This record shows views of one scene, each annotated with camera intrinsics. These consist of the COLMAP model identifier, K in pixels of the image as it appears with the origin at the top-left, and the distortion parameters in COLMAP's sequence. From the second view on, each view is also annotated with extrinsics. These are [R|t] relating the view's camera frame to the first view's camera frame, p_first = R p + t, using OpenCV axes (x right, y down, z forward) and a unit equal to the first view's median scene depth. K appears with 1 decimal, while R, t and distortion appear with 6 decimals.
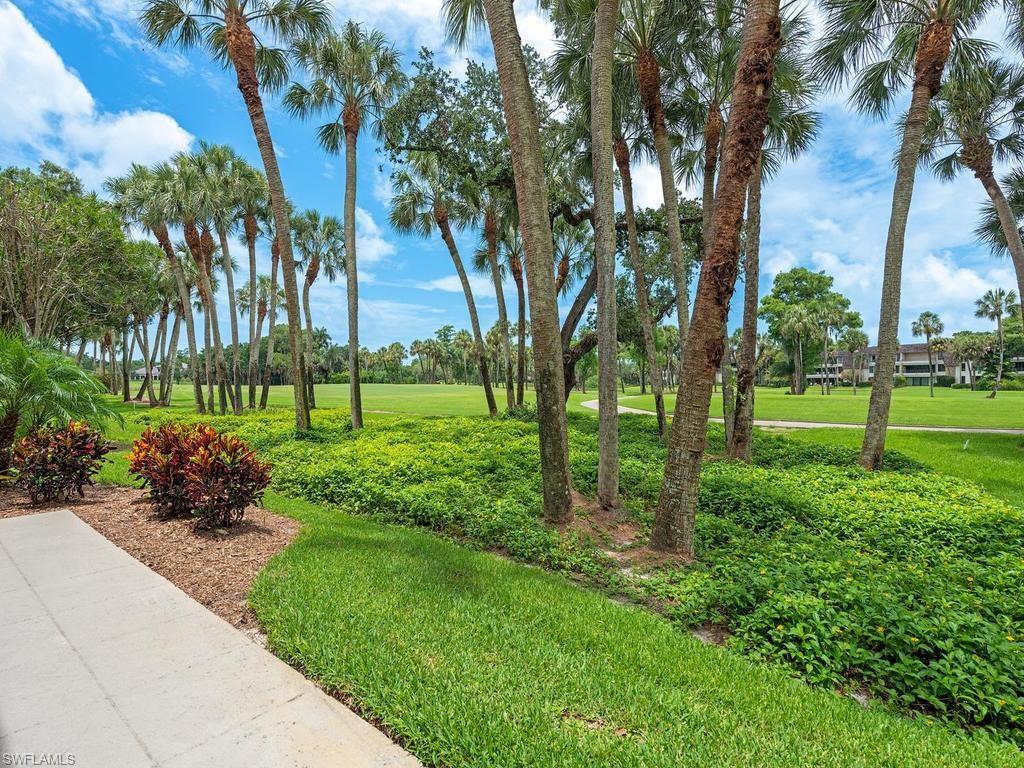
lens RADIAL K [[496.7, 0, 512.2], [0, 496.7, 385.1], [0, 0, 1]] dist [0.015464, -0.000150]
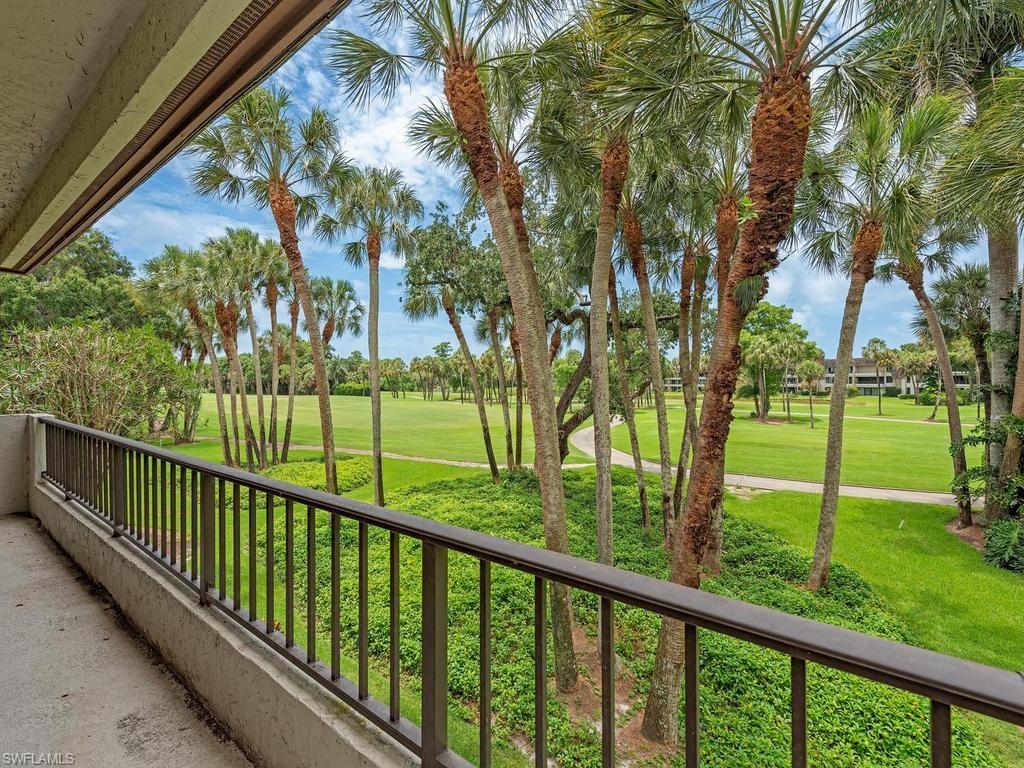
lens RADIAL K [[459.3, 0, 512.9], [0, 459.3, 382.5], [0, 0, 1]] dist [0.017288, -0.000023]
pose [[0.999701, -0.004225, 0.024090, -0.015784], [0.004127, 0.999983, 0.004104, -0.115280], [-0.024107, -0.004003, 0.999701, -0.033246]]
